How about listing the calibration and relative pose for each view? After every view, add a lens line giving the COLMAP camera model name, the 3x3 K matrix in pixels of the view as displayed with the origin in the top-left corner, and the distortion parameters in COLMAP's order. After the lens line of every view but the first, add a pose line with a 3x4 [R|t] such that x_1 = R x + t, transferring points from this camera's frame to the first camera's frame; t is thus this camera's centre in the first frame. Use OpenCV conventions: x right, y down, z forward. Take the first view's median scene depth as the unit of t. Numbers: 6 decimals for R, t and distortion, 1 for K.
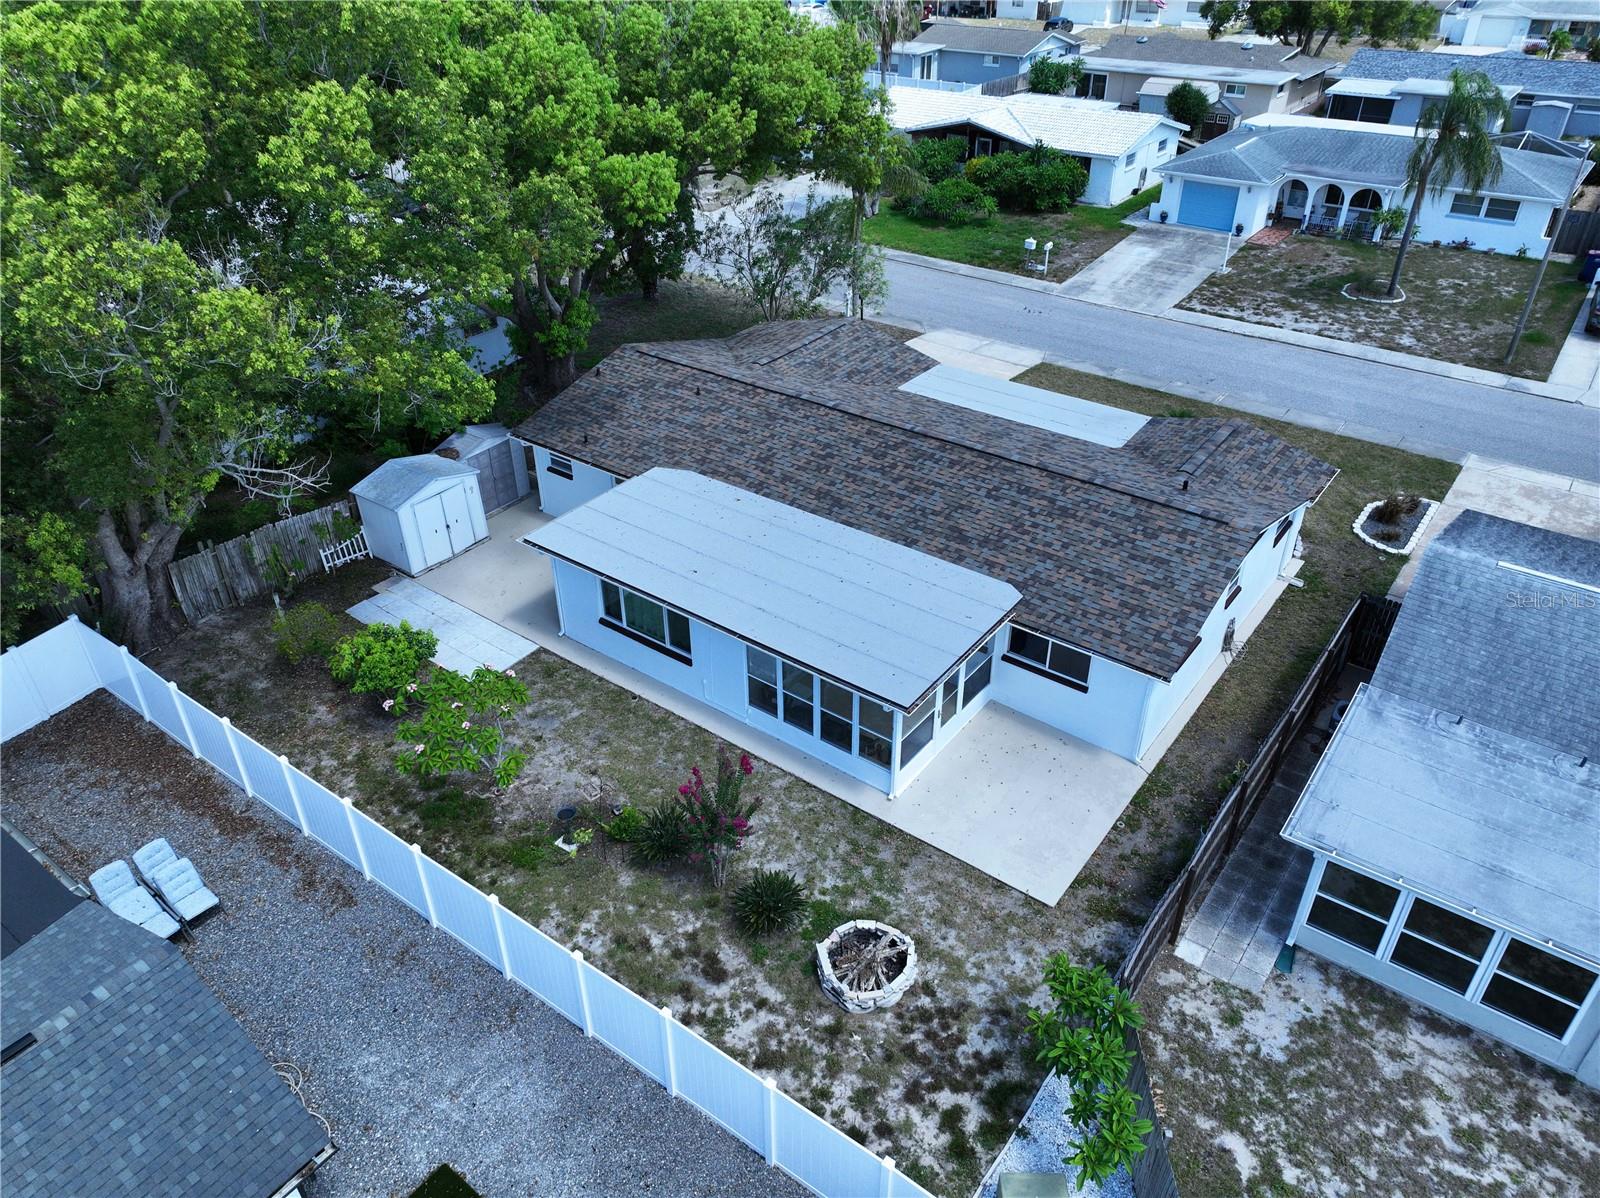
lens RADIAL K [[1125.0, 0, 803.9], [0, 1125.0, 599.9], [0, 0, 1]] dist [0.000734, 0.017226]
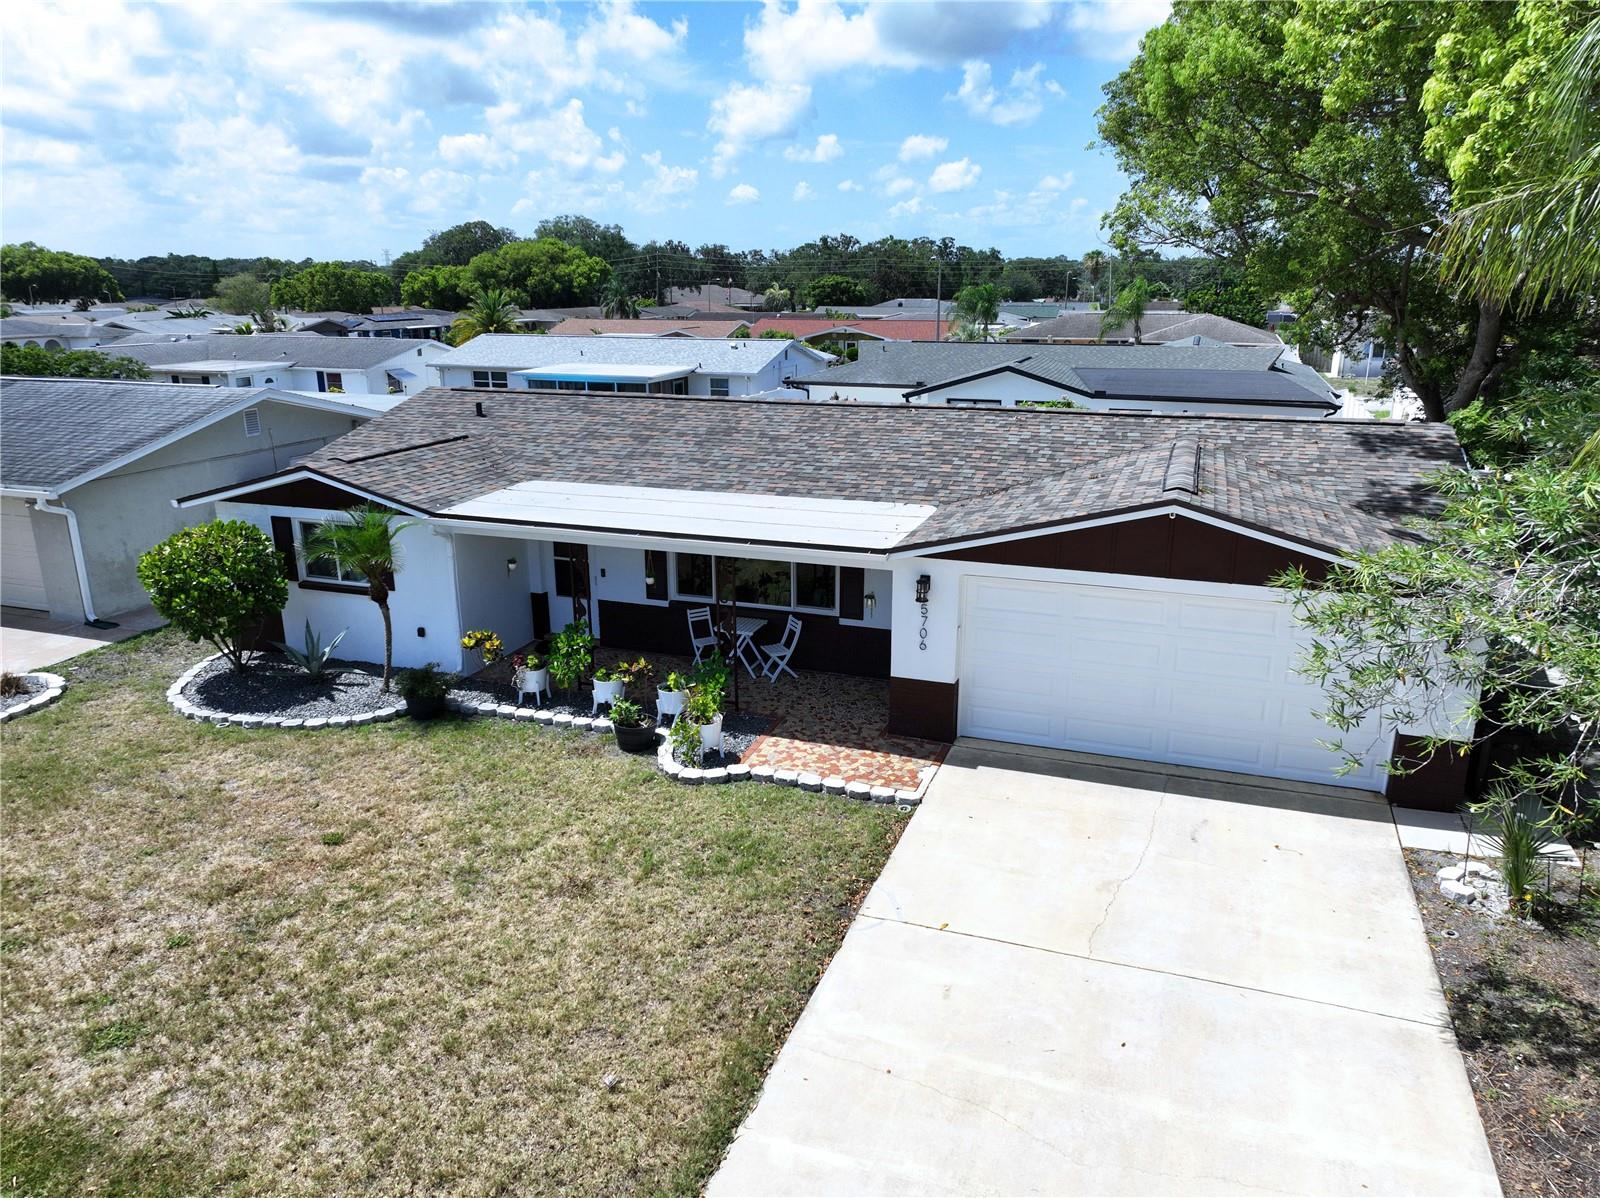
lens RADIAL K [[1097.2, 0, 800.0], [0, 1097.2, 599.0], [0, 0, 1]] dist [0.005551, 0.003870]
pose [[-0.952387, 0.091005, -0.290993, 0.354884], [-0.161532, 0.658853, 0.734725, -0.634524], [0.258585, 0.746747, -0.612783, 1.634342]]
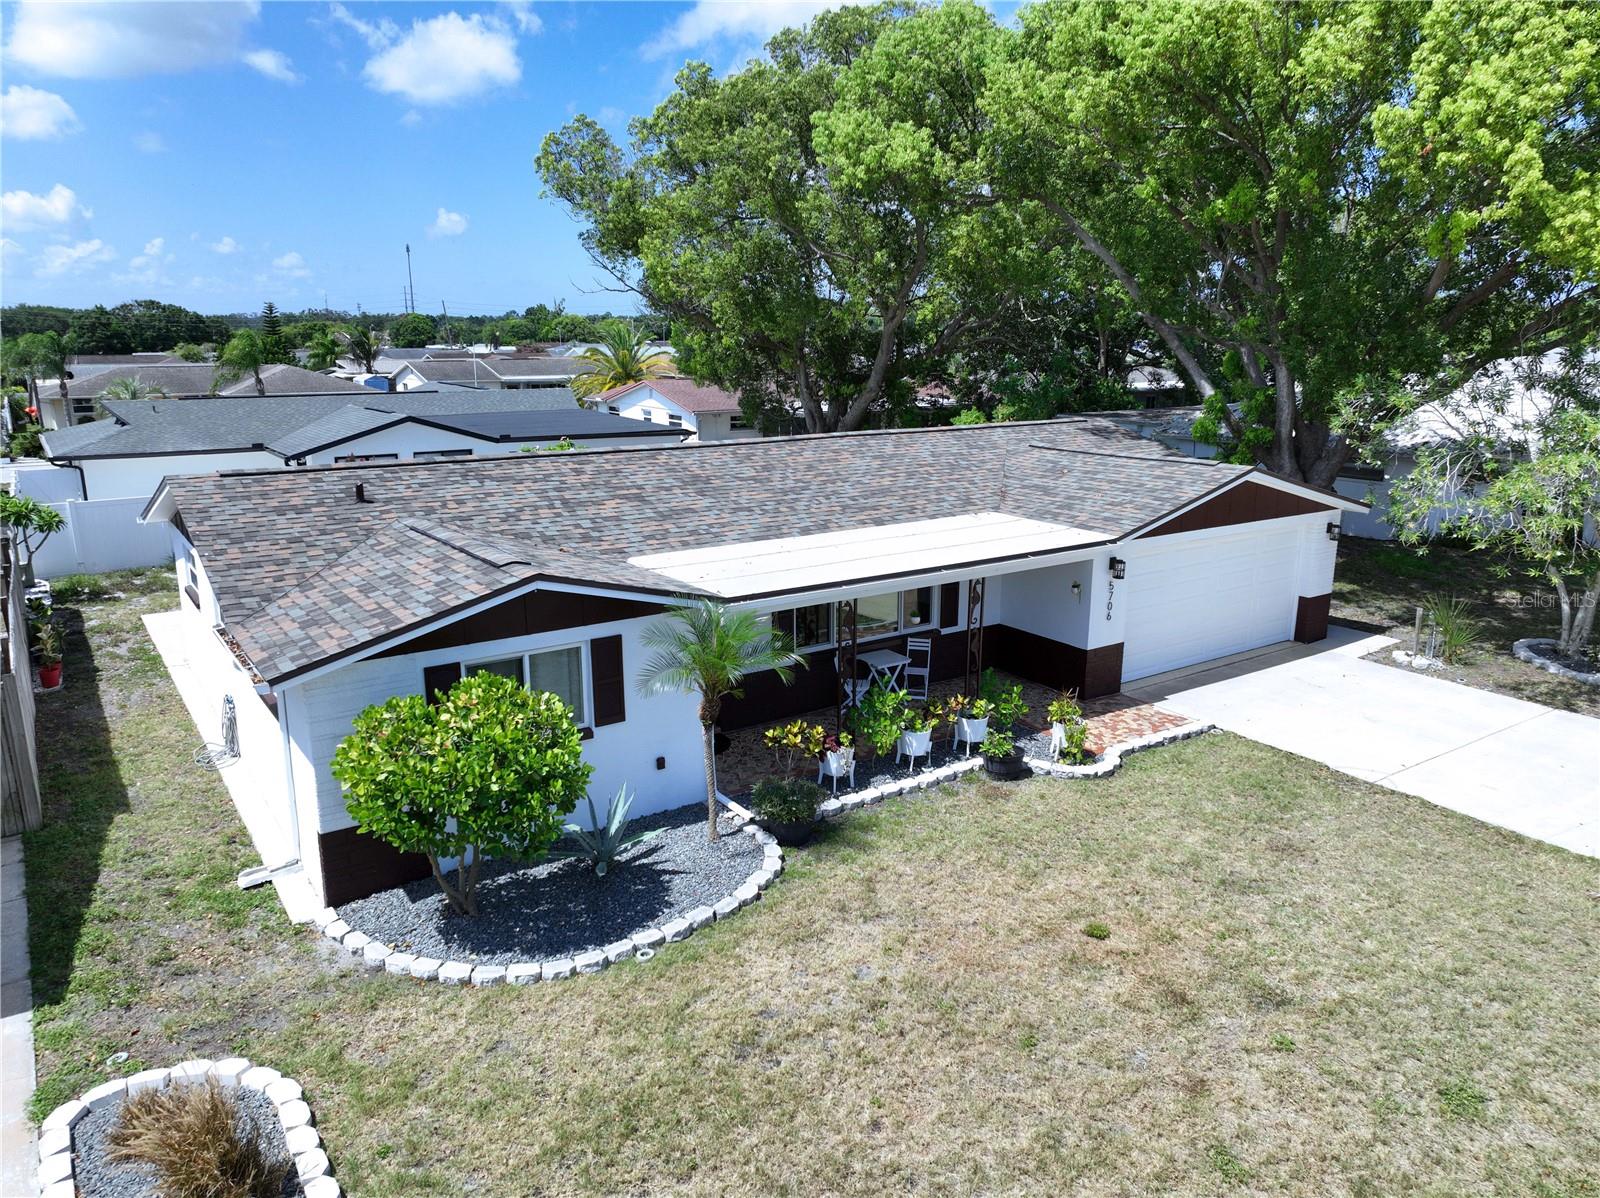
lens RADIAL K [[1097.2, 0, 800.0], [0, 1097.2, 599.0], [0, 0, 1]] dist [0.005551, 0.003870]
pose [[-0.320303, 0.228122, -0.919438, 0.798277], [-0.516649, 0.771455, 0.371389, -0.387320], [0.794028, 0.593984, -0.129240, 1.267893]]
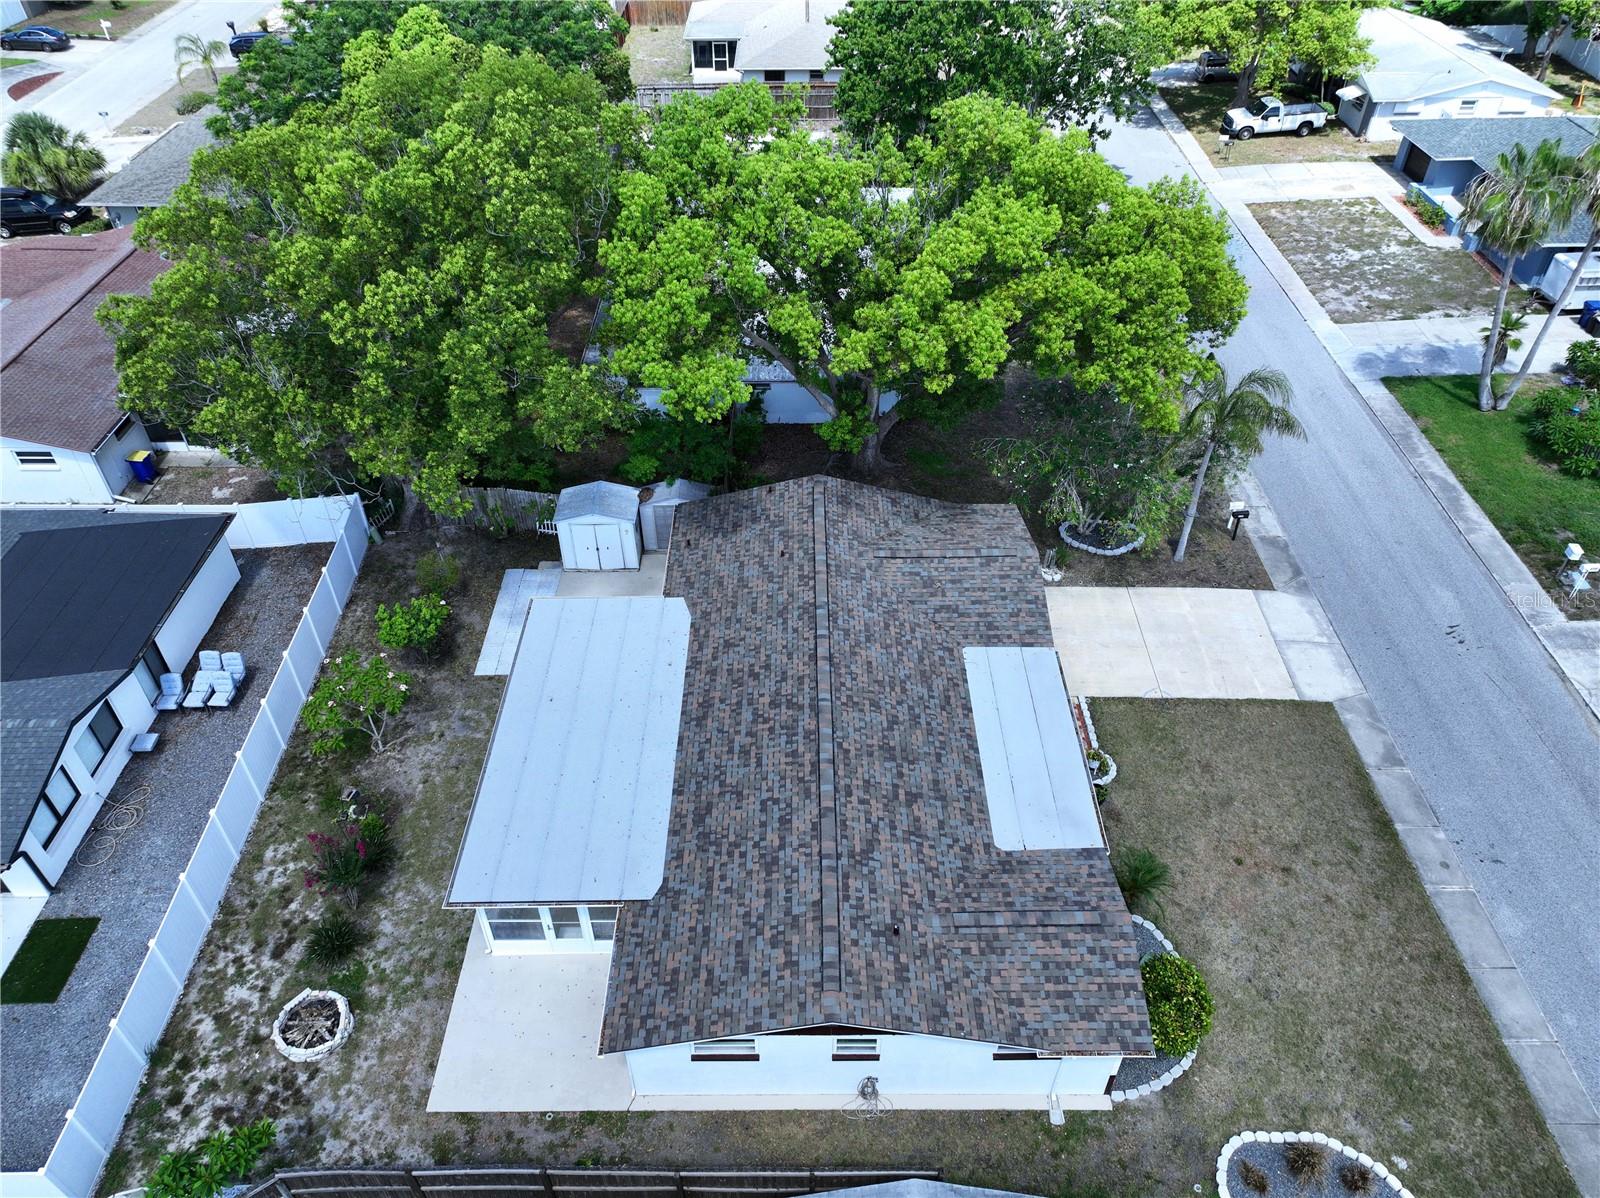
lens RADIAL K [[1125.0, 0, 803.9], [0, 1125.0, 599.9], [0, 0, 1]] dist [0.000734, 0.017226]
pose [[0.603003, 0.524517, -0.601056, 0.687706], [-0.440626, 0.847080, 0.297160, -0.554481], [0.665008, 0.085653, 0.741908, 0.247627]]
